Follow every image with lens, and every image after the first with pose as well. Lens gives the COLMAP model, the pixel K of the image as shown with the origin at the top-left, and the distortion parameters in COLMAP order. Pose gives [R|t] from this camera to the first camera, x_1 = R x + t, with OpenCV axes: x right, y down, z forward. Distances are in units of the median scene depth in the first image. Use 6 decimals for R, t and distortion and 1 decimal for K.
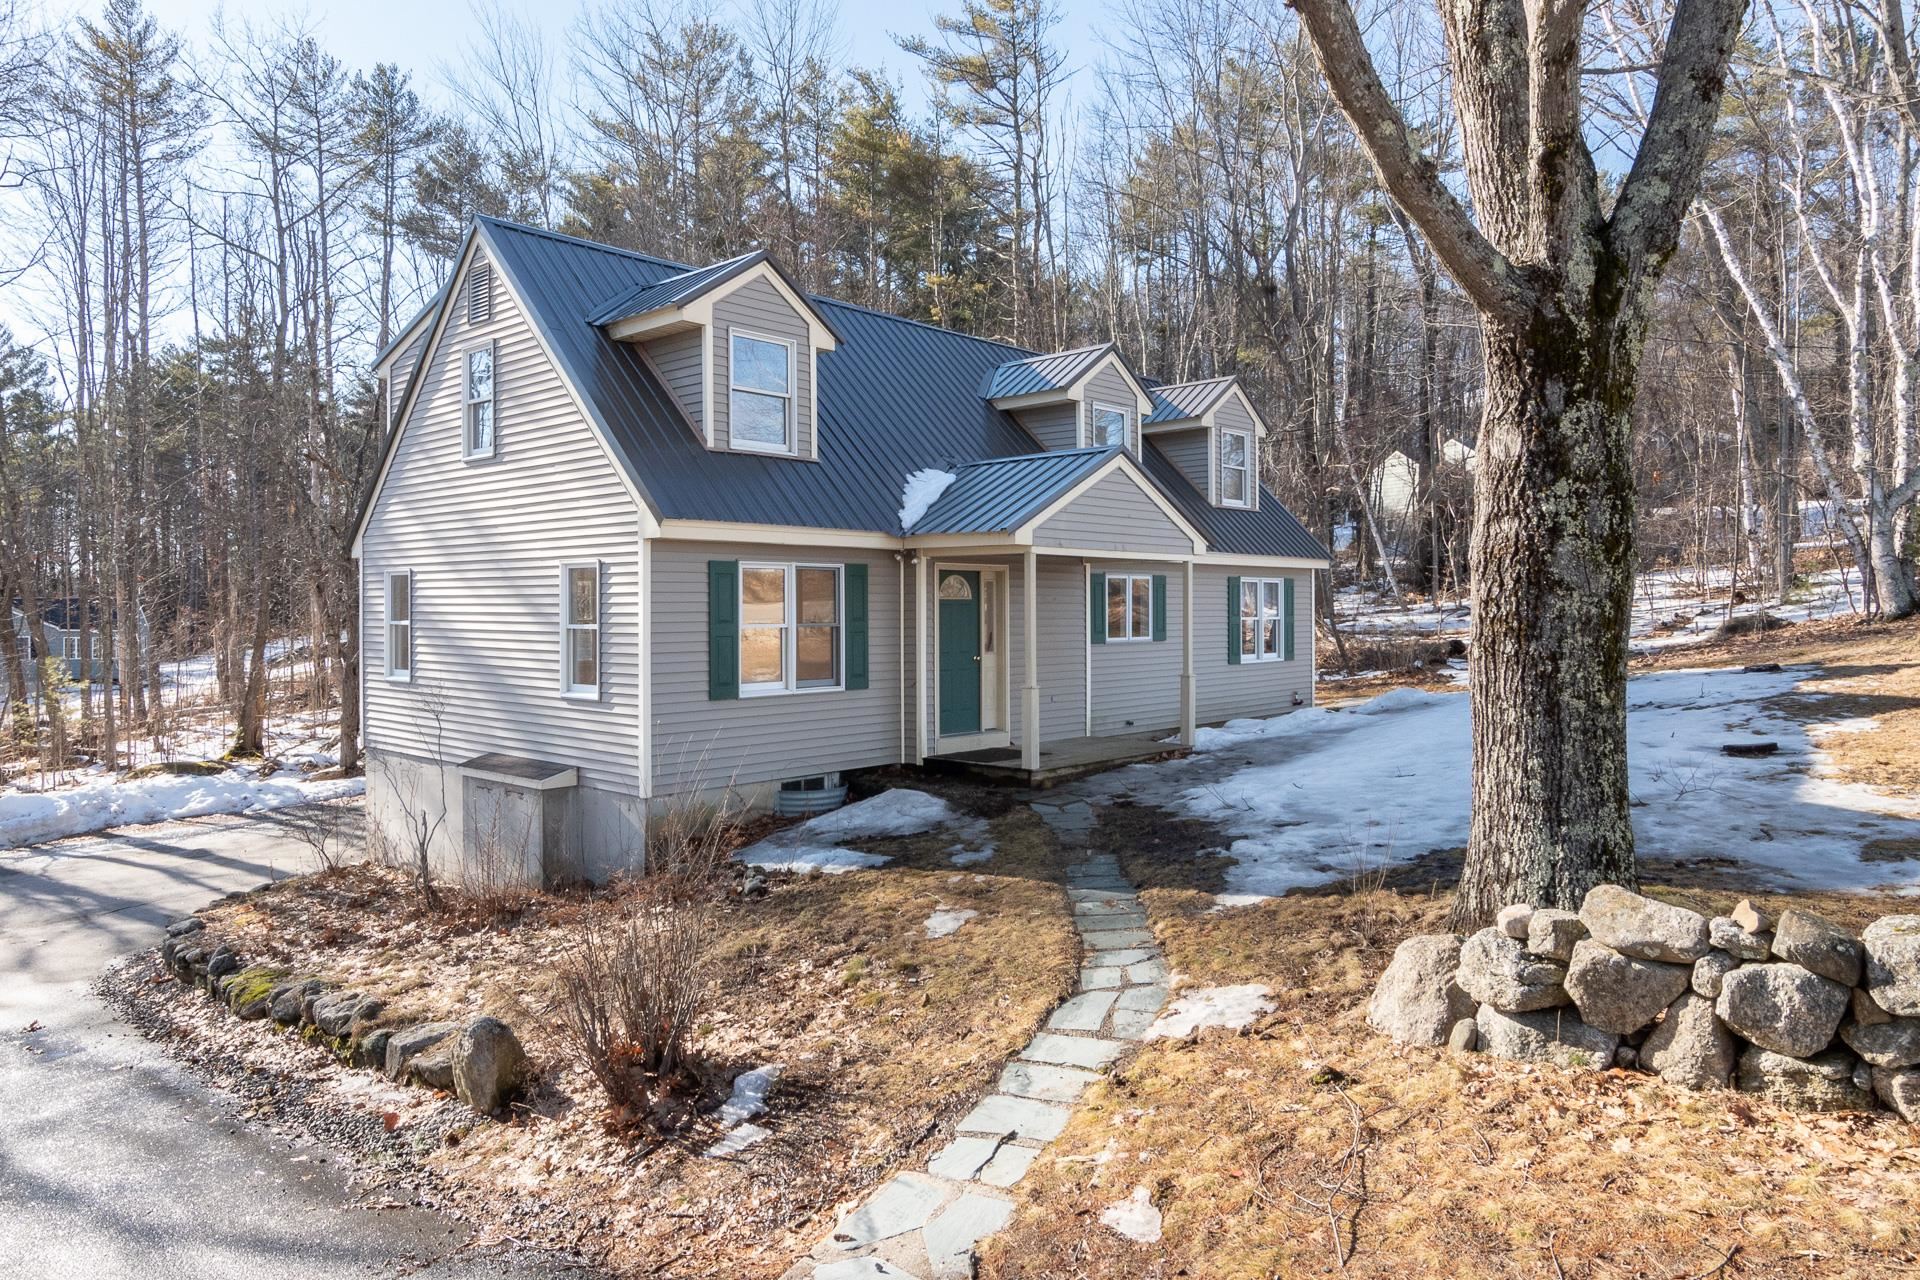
lens RADIAL K [[1217.0, 0, 957.7], [0, 1217.0, 618.0], [0, 0, 1]] dist [-0.001566, -0.001667]
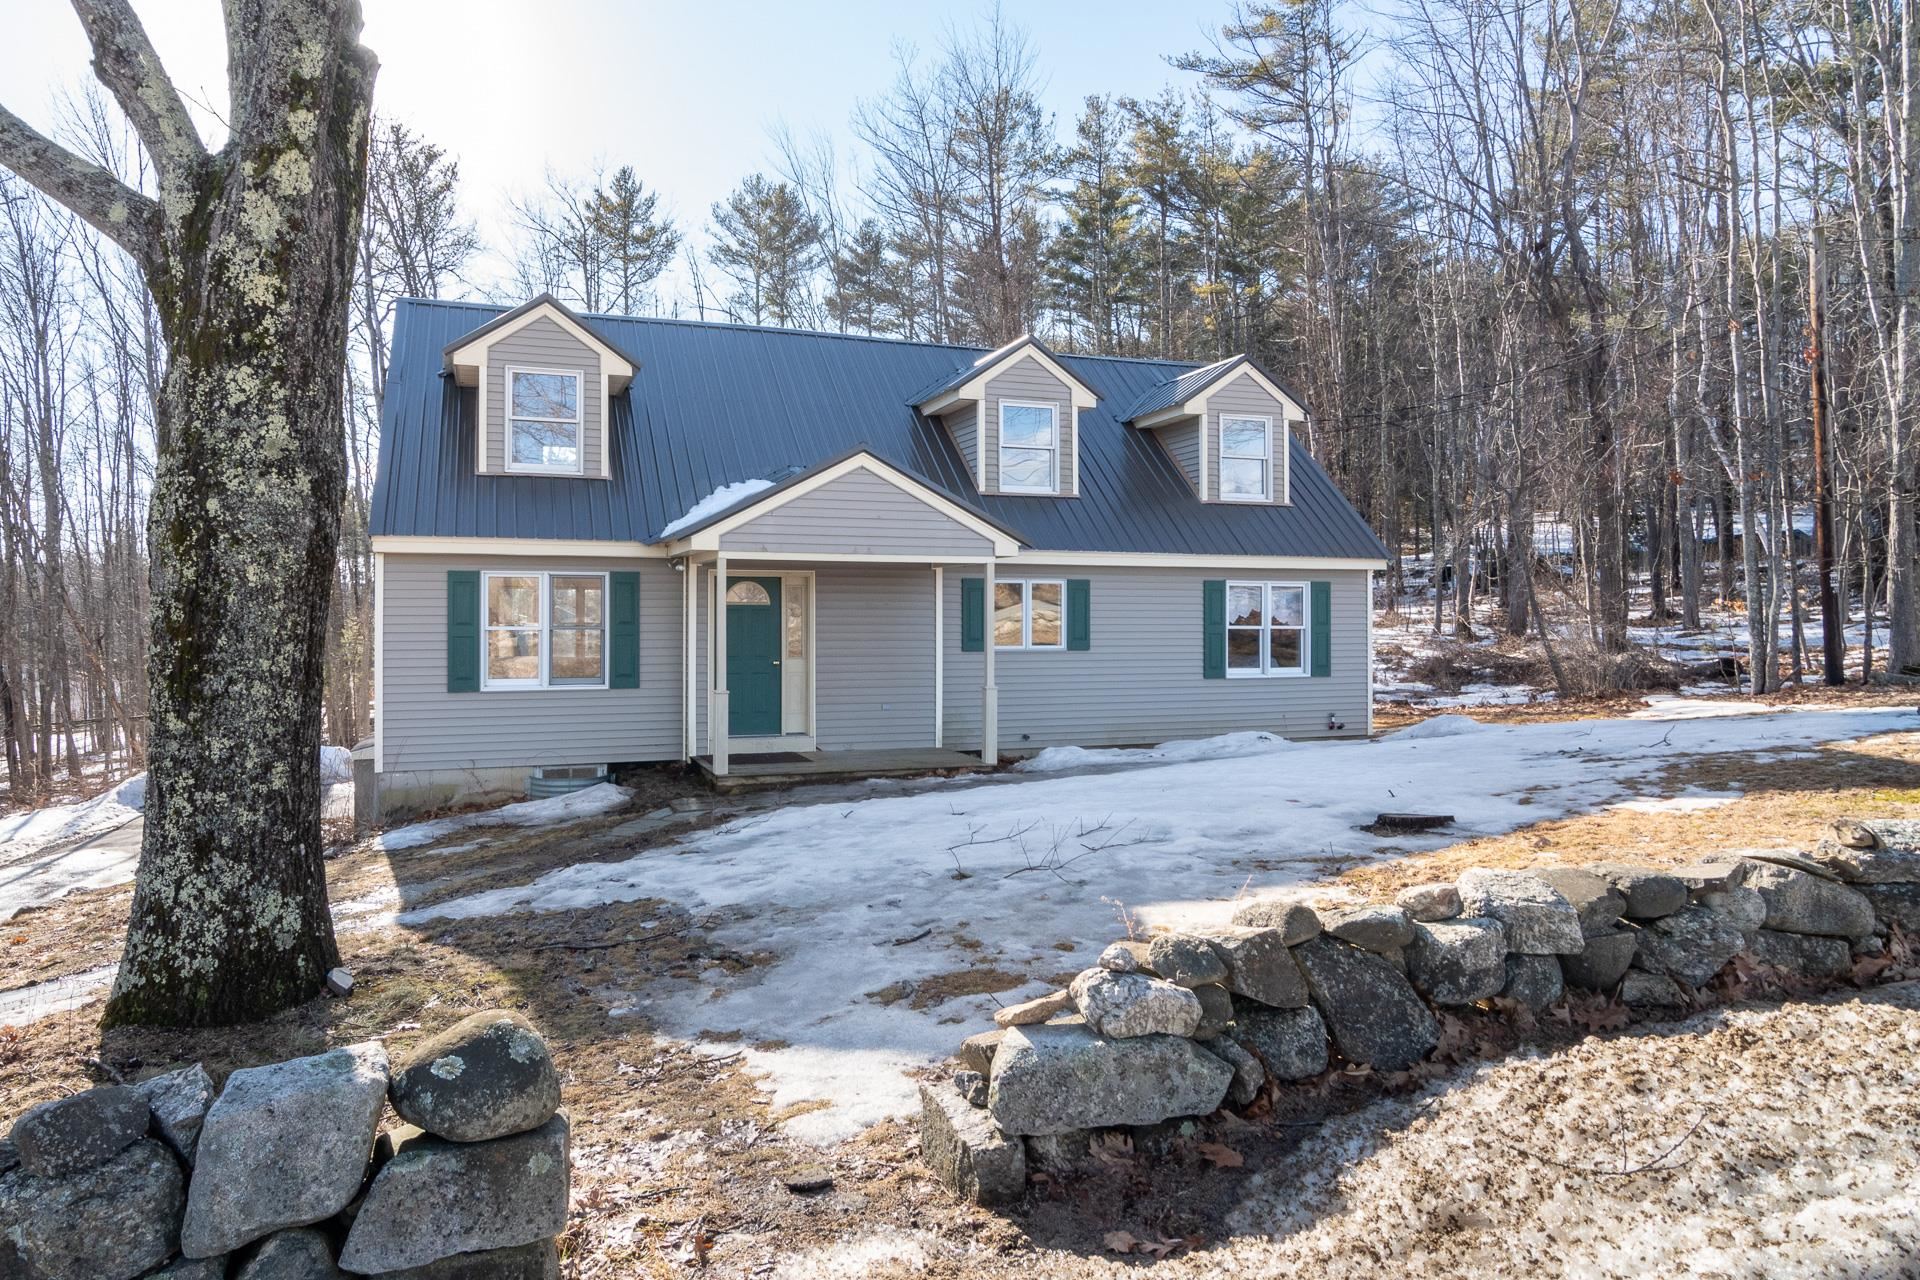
lens RADIAL K [[1127.8, 0, 903.3], [0, 1127.8, 633.6], [0, 0, 1]] dist [-0.002637, -0.001059]
pose [[0.881940, 0.000074, -0.471362, 0.612234], [-0.002964, 0.999981, -0.005388, 0.015020], [0.471352, 0.006149, 0.881924, 0.235907]]
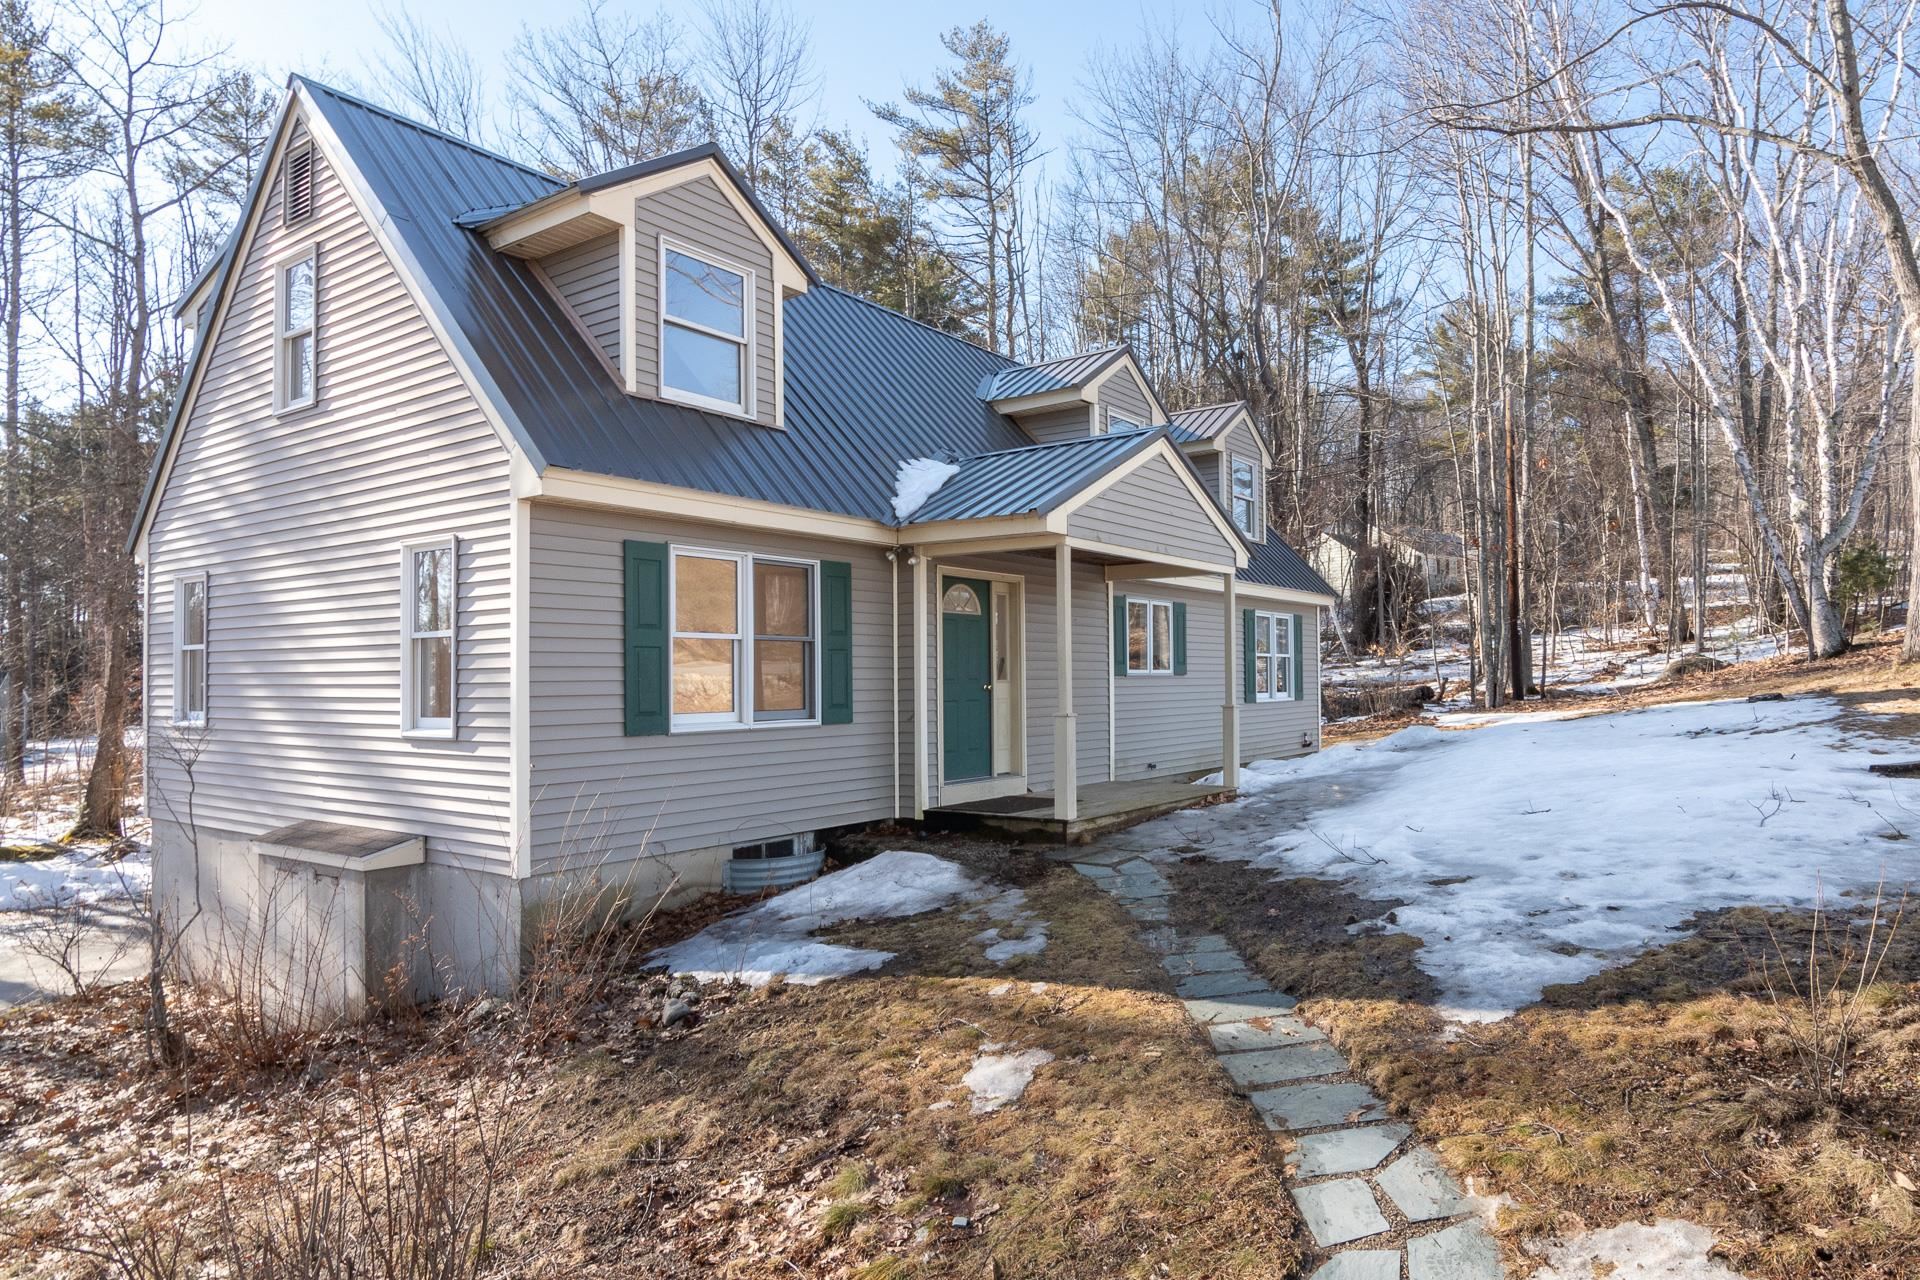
lens RADIAL K [[1081.2, 0, 1128.3], [0, 1081.2, 661.8], [0, 0, 1]] dist [-0.006601, -0.003035]
pose [[0.982642, -0.004603, 0.185456, -0.028541], [0.009436, 0.999638, -0.025185, 0.038830], [-0.185273, 0.026498, 0.982330, 0.293615]]
